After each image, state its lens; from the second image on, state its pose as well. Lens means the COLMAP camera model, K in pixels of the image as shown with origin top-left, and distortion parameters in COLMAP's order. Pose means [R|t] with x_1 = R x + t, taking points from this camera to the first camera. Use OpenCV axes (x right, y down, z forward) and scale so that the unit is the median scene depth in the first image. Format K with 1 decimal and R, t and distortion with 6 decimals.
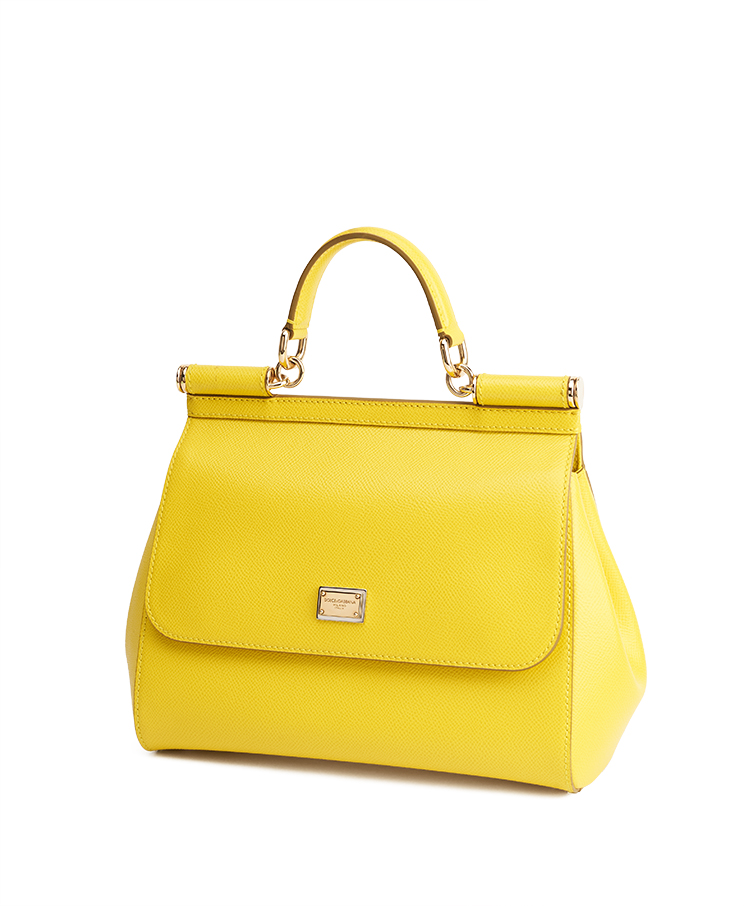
lens RADIAL K [[1873.2, 0, 372.0], [0, 1873.2, 453.0], [0, 0, 1]] dist [-0.070127, -0.116301]
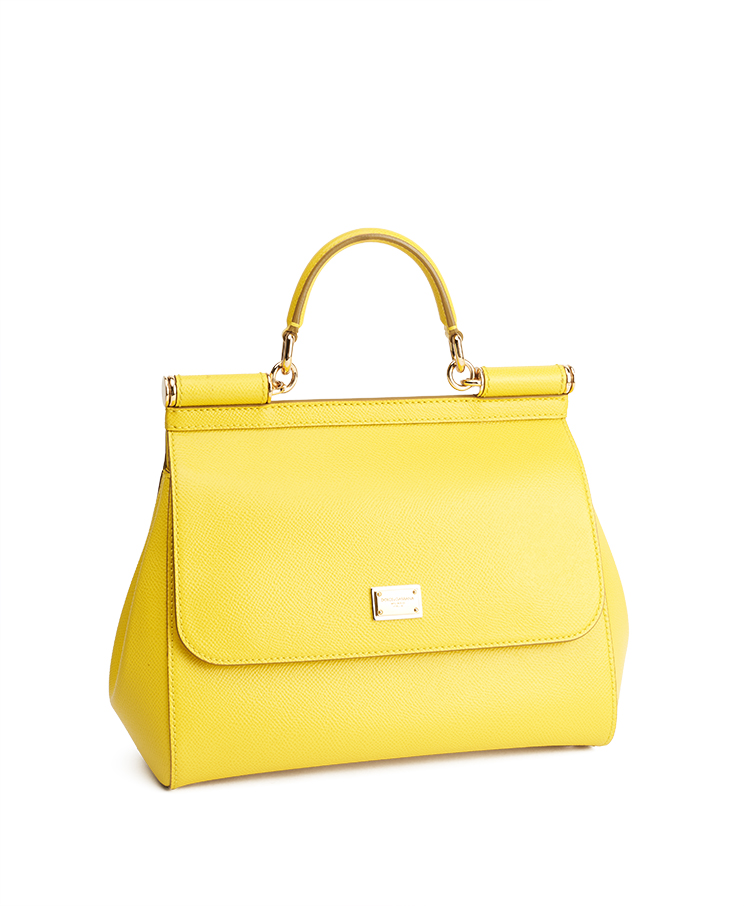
lens RADIAL K [[1873.2, 0, 372.0], [0, 1873.2, 453.0], [0, 0, 1]] dist [-0.070127, -0.116301]
pose [[0.803088, -0.080298, 0.590426, -0.604776], [0.078739, 0.996490, 0.028423, -0.028560], [-0.590636, 0.023663, 0.806591, 0.189100]]
